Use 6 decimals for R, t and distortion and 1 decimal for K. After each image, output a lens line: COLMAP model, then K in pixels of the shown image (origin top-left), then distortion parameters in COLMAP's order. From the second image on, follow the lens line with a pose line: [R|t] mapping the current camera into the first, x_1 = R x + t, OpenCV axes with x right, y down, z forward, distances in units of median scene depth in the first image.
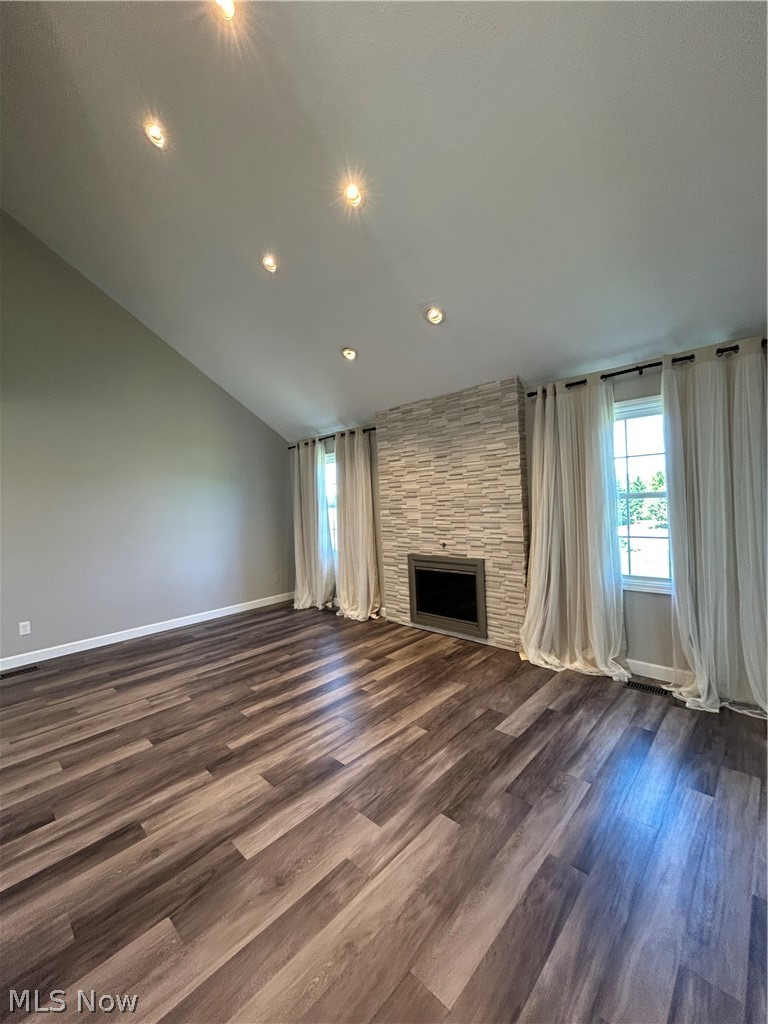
lens RADIAL K [[415.4, 0, 377.2], [0, 415.4, 505.9], [0, 0, 1]] dist [-0.002769, 0.000552]
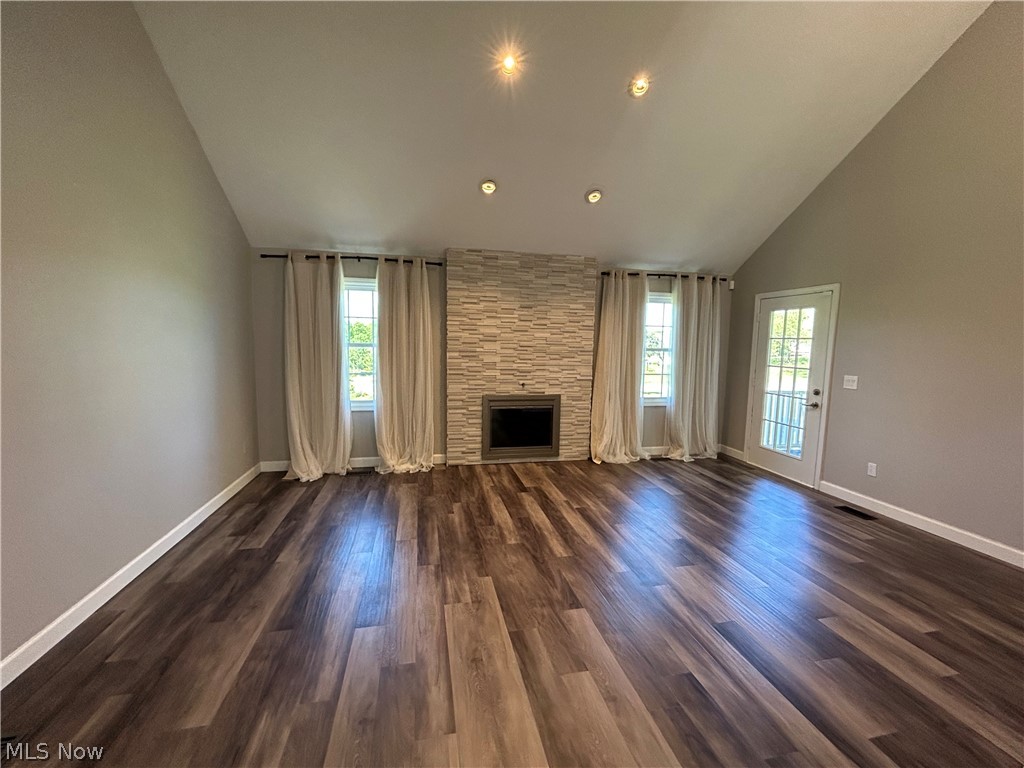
lens RADIAL K [[415.4, 0, 517.7], [0, 415.4, 379.5], [0, 0, 1]] dist [-0.002769, 0.000552]
pose [[0.550307, -0.018831, 0.834750, -0.873158], [-0.032422, 0.998510, 0.043900, 0.031924], [-0.834333, -0.051223, 0.548876, 0.418047]]
